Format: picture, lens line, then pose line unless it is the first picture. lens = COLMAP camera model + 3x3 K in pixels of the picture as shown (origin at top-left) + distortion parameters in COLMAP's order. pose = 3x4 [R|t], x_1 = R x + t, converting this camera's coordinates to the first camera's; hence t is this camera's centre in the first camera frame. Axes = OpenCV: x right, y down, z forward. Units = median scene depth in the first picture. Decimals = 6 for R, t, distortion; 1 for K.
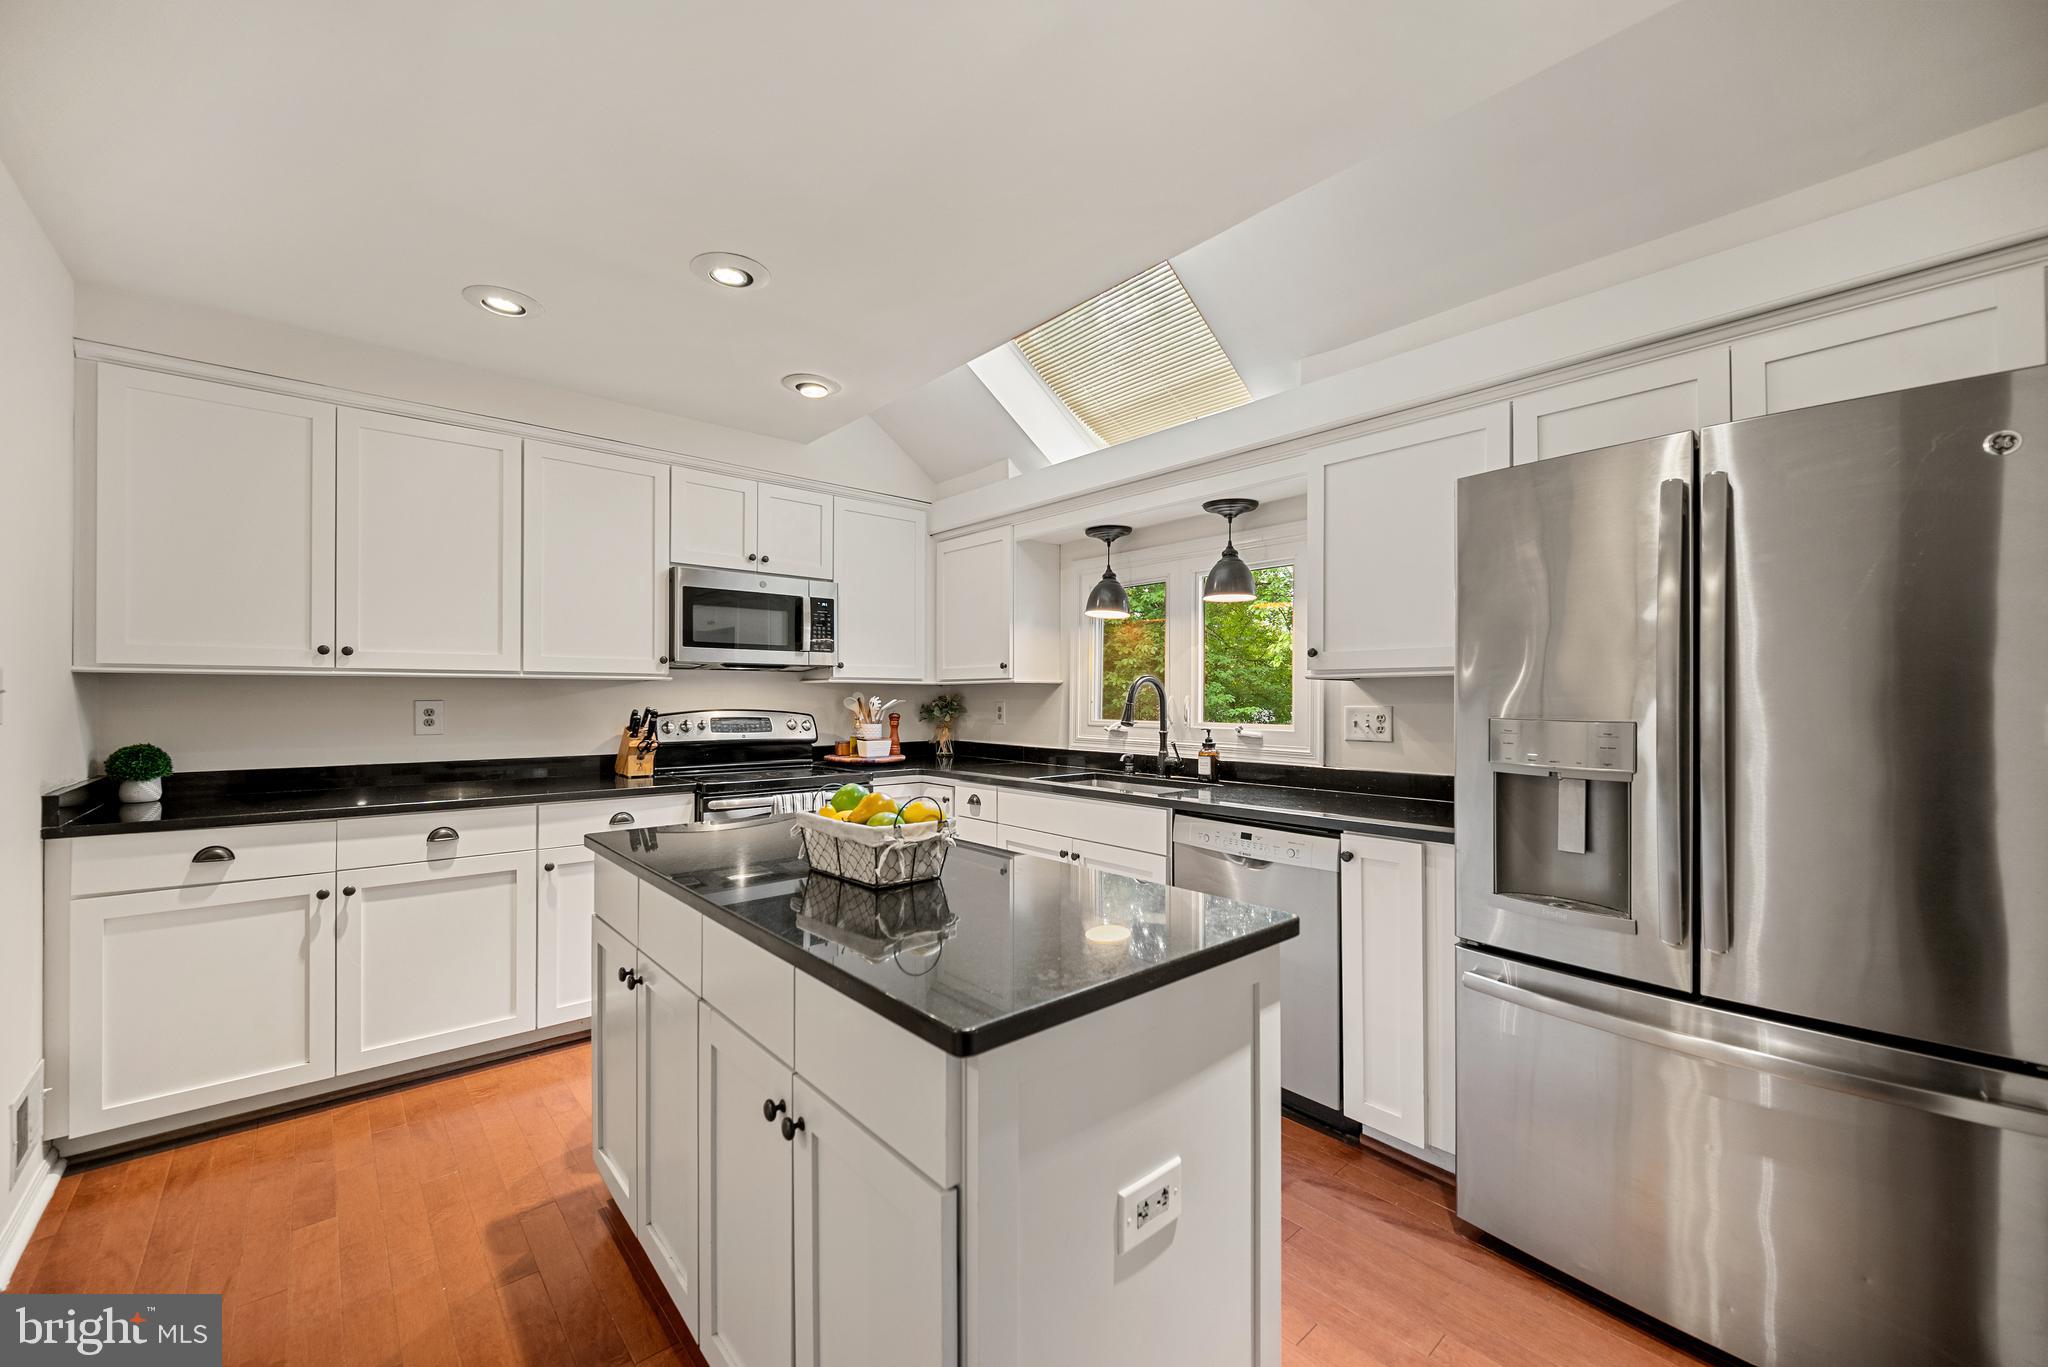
lens RADIAL K [[798.7, 0, 1024.0], [0, 798.7, 683.5], [0, 0, 1]] dist [-0.000002, 0.000043]
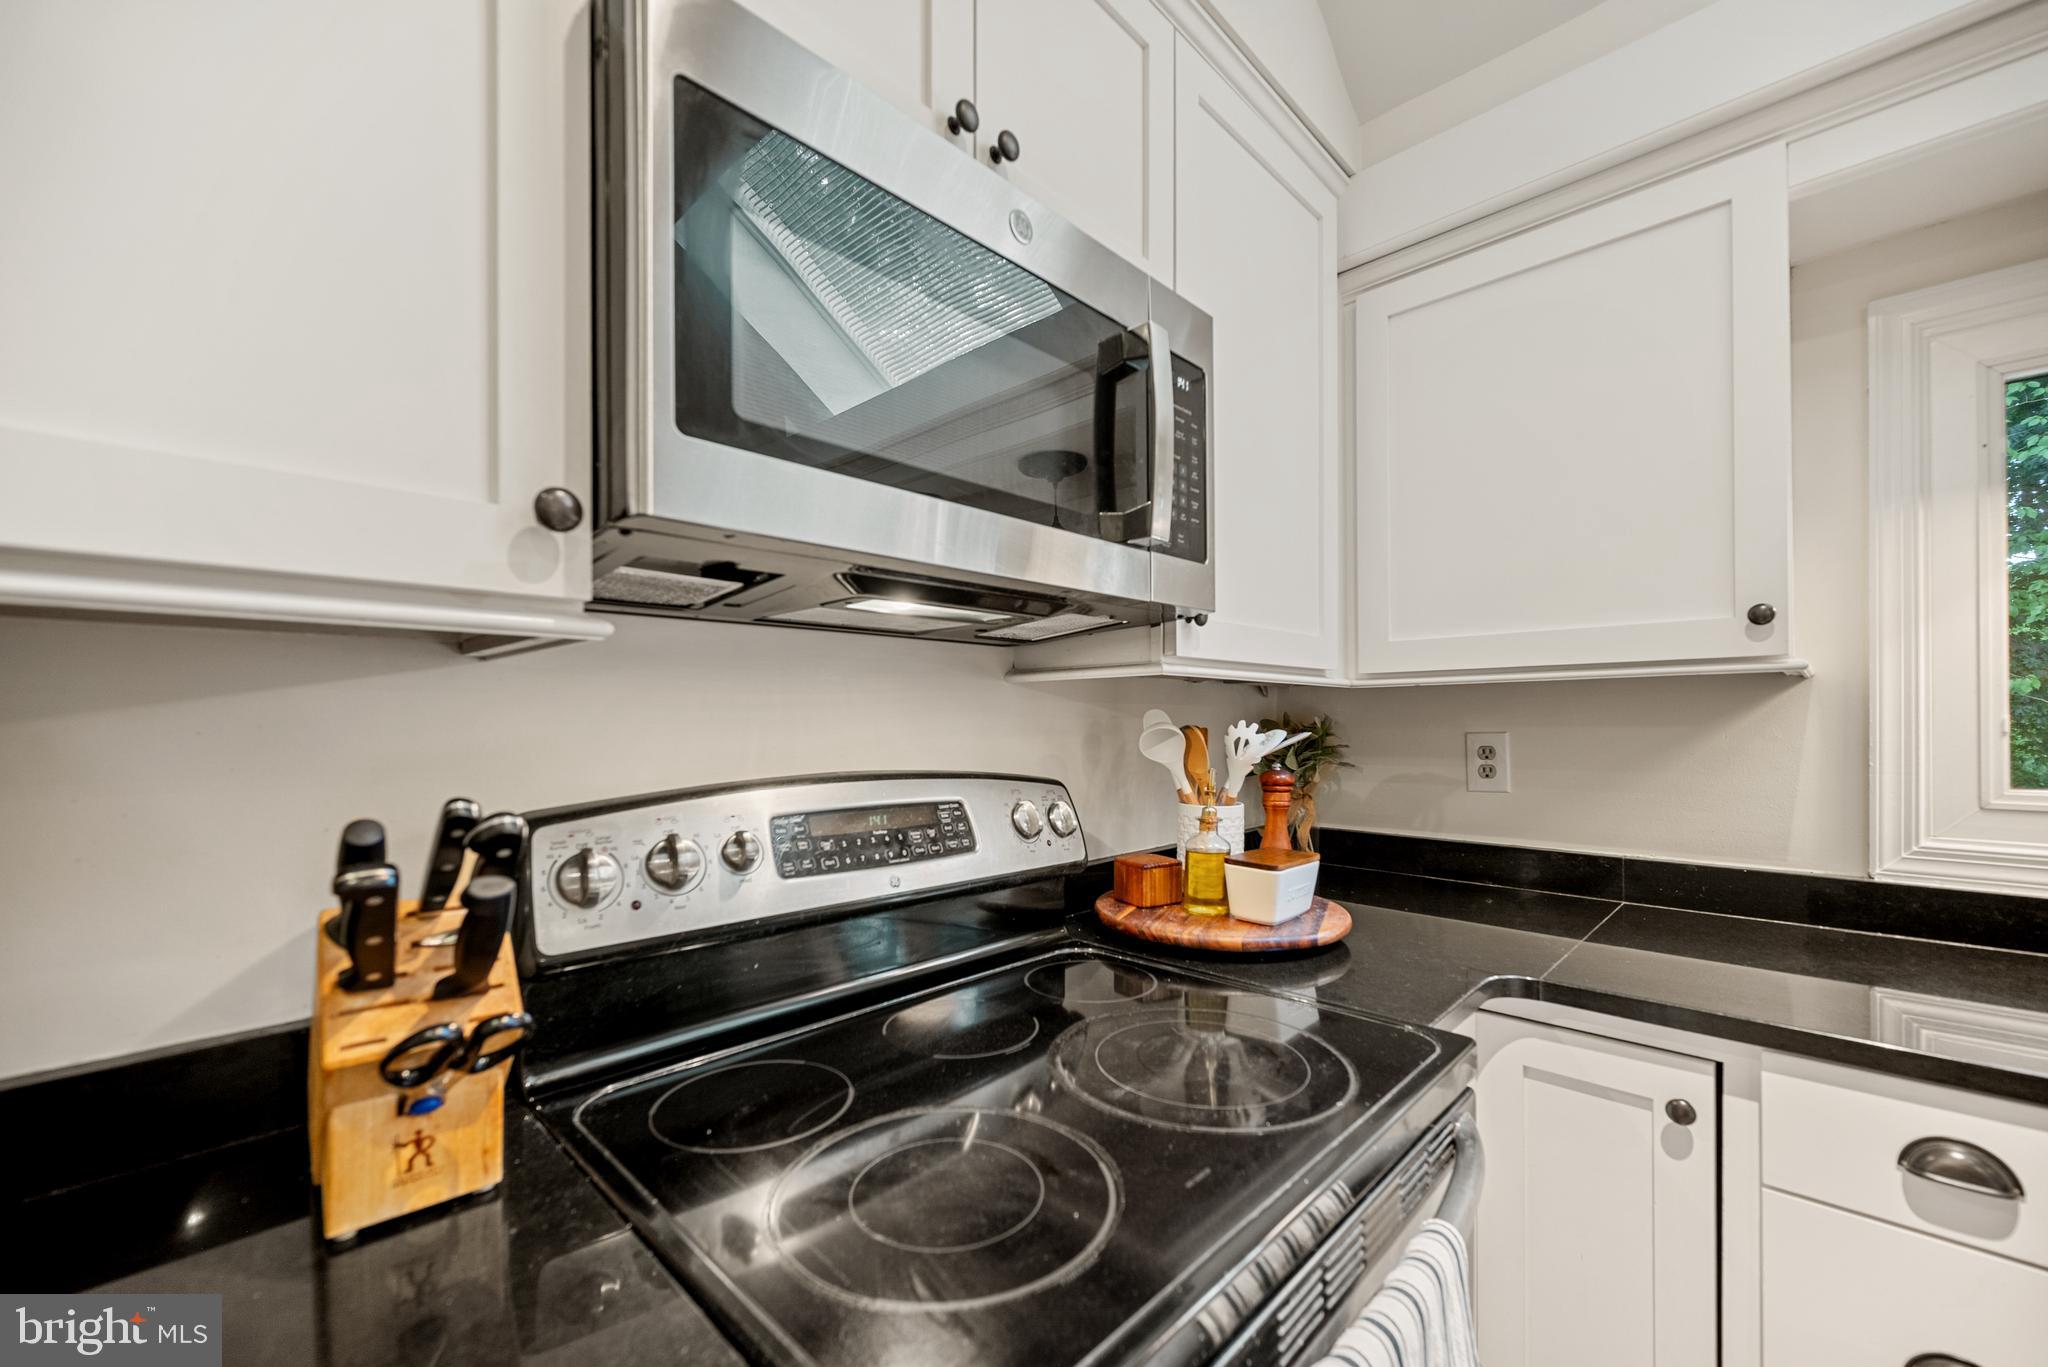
lens RADIAL K [[812.8, 0, 1023.8], [0, 812.8, 708.7], [0, 0, 1]] dist [-0.000286, 0.000256]
pose [[0.997196, -0.005410, 0.074634, -0.344583], [0.004946, 0.999967, 0.006394, 0.009859], [-0.074666, -0.006007, 0.997191, 0.772743]]
